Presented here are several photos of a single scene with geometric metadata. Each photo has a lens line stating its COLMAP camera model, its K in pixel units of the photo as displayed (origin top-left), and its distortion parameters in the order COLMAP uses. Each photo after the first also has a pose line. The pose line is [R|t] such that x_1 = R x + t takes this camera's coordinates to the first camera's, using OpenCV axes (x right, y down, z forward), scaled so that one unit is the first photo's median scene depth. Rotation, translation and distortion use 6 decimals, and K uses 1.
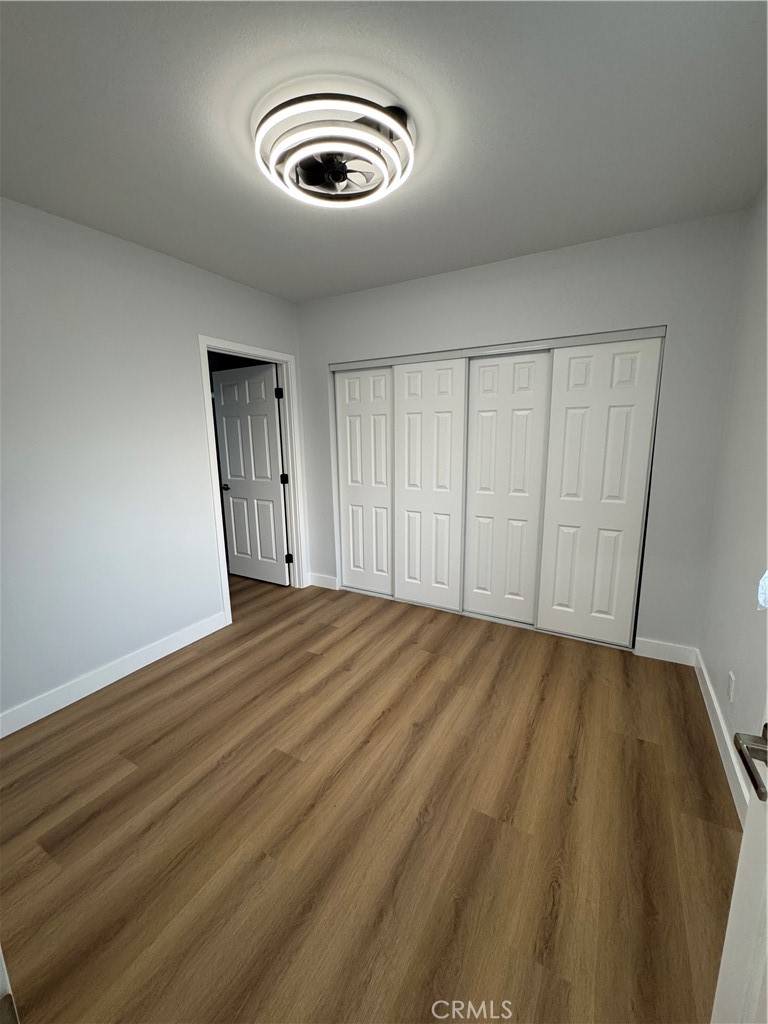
lens RADIAL K [[412.2, 0, 383.4], [0, 412.2, 513.0], [0, 0, 1]] dist [-0.002745, -0.000139]
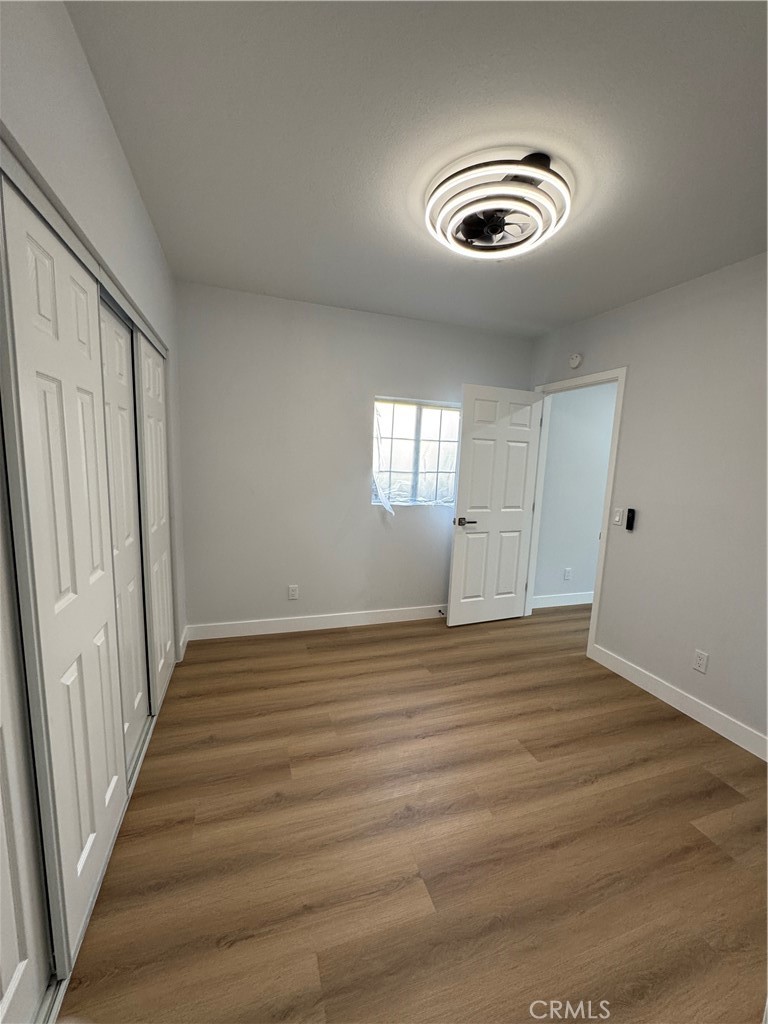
lens RADIAL K [[412.2, 0, 384.1], [0, 412.2, 516.7], [0, 0, 1]] dist [-0.002745, -0.000139]
pose [[-0.748575, -0.105643, 0.654581, -0.538446], [0.098124, 0.958705, 0.266940, -0.304954], [-0.655750, 0.264054, -0.707296, 1.685787]]
